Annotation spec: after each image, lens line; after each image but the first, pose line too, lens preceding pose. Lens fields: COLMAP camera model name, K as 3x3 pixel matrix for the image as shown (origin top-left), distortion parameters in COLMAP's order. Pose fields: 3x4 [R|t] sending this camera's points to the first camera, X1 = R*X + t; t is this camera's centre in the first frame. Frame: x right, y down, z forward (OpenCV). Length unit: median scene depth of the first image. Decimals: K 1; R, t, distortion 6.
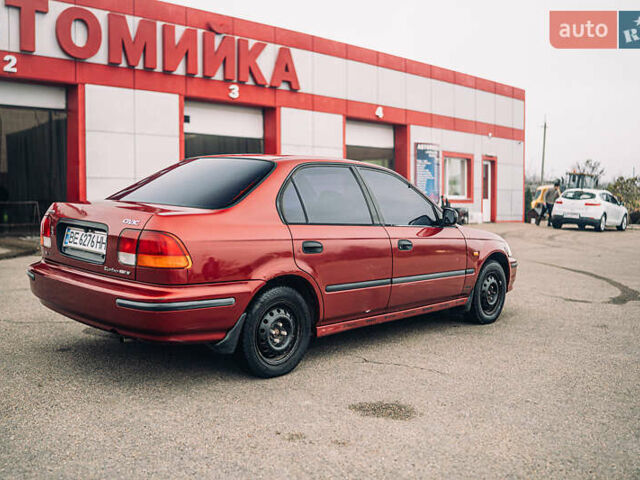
lens RADIAL K [[698.1, 0, 320.0], [0, 698.1, 240.0], [0, 0, 1]] dist [-0.192754, 0.303394]
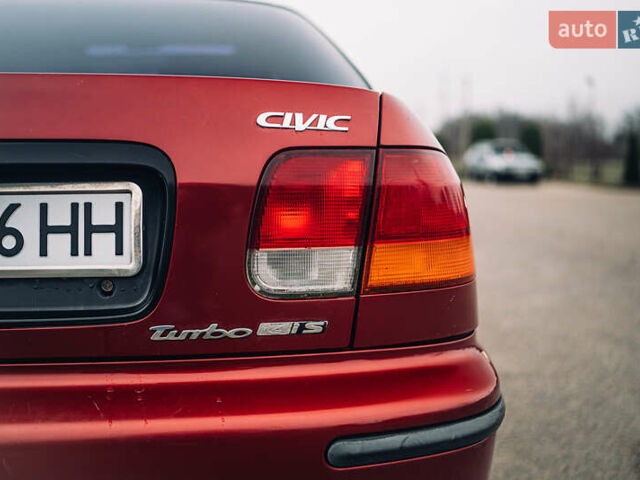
lens RADIAL K [[698.1, 0, 320.0], [0, 698.1, 240.0], [0, 0, 1]] dist [-0.192754, 0.303394]
pose [[0.677658, -0.133708, 0.723119, -0.118680], [0.096220, 0.990999, 0.093070, -0.001746], [-0.729055, 0.006509, 0.684424, 0.215290]]
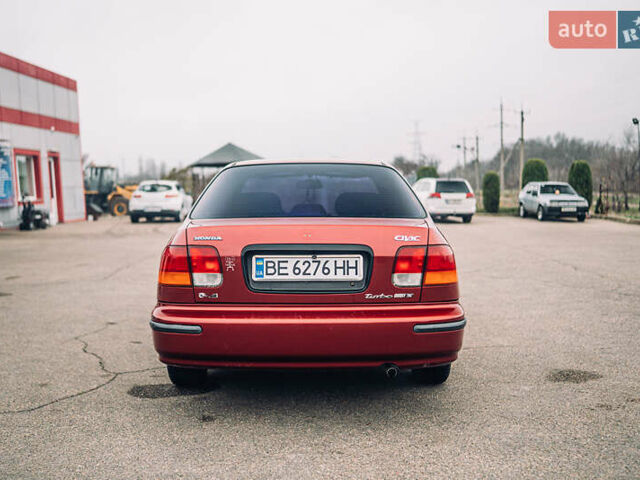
lens RADIAL K [[731.4, 0, 320.0], [0, 731.4, 240.0], [0, 0, 1]] dist [-0.147546, 0.014775]
pose [[0.729989, -0.098716, 0.676293, -0.259815], [0.094764, 0.994576, 0.042887, -0.019648], [-0.676858, 0.032781, 0.735383, 0.099166]]
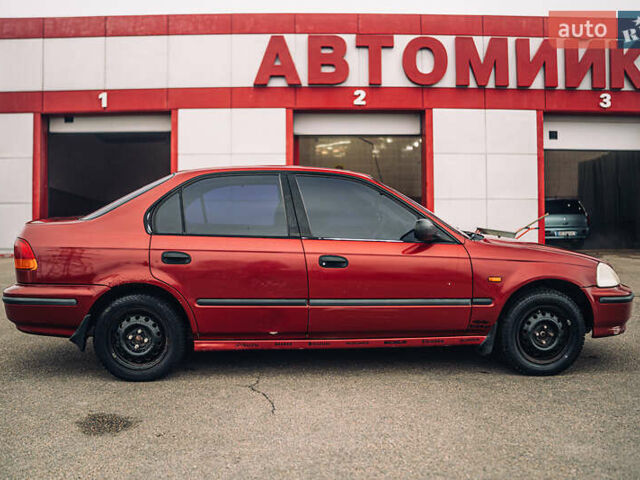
lens RADIAL K [[698.1, 0, 320.0], [0, 698.1, 240.0], [0, 0, 1]] dist [-0.192754, 0.303394]
pose [[0.734029, 0.010017, -0.679044, 0.243913], [-0.035129, 0.999113, -0.023236, 0.000223], [0.678209, 0.040910, 0.733730, 0.125931]]
